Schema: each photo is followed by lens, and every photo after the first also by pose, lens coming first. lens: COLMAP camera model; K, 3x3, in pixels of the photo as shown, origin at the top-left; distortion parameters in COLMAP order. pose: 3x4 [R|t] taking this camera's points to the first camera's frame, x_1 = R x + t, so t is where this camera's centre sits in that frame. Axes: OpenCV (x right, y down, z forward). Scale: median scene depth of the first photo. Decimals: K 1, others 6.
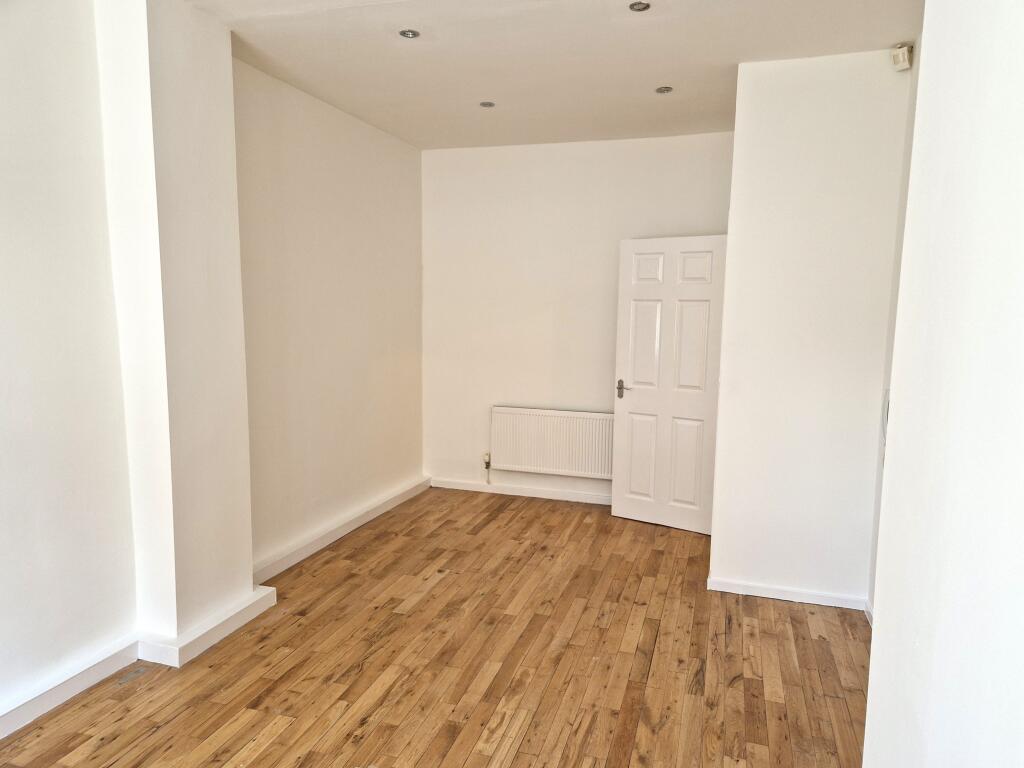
lens RADIAL K [[682.6, 0, 512.1], [0, 682.6, 384.8], [0, 0, 1]] dist [0.006020, 0.000549]
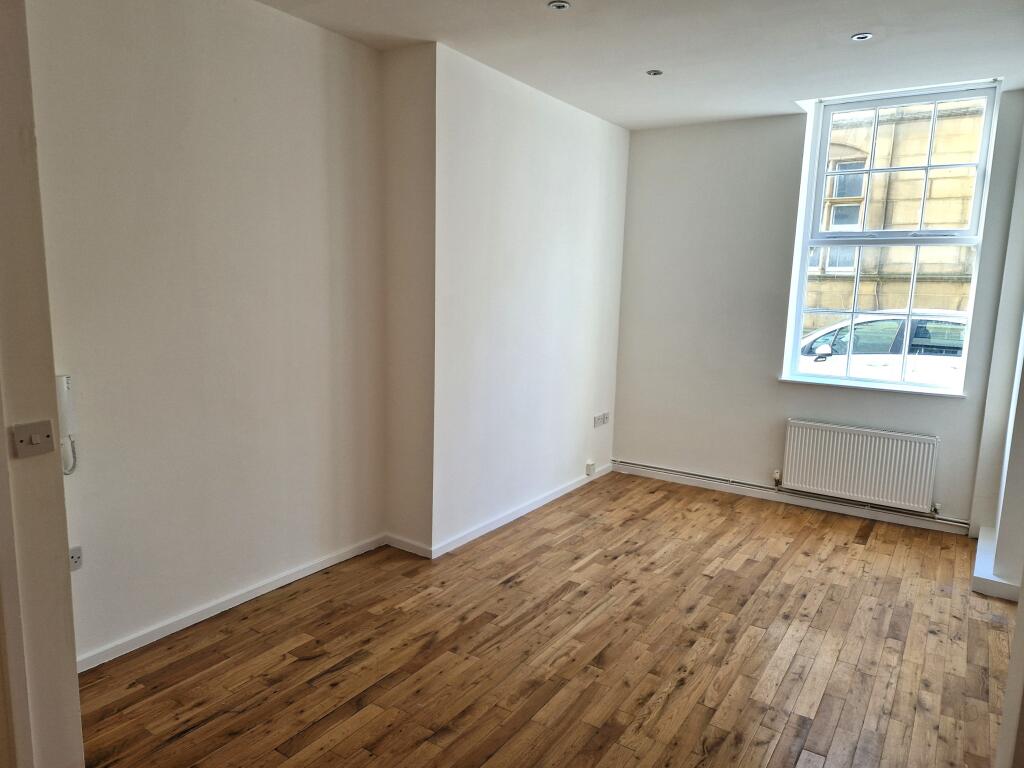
lens RADIAL K [[682.6, 0, 507.3], [0, 682.6, 384.0], [0, 0, 1]] dist [0.006020, 0.000549]
pose [[-0.957232, -0.081321, 0.277659, -0.202475], [-0.004835, 0.964049, 0.265680, -0.230540], [-0.289282, 0.252975, -0.923212, 1.840574]]
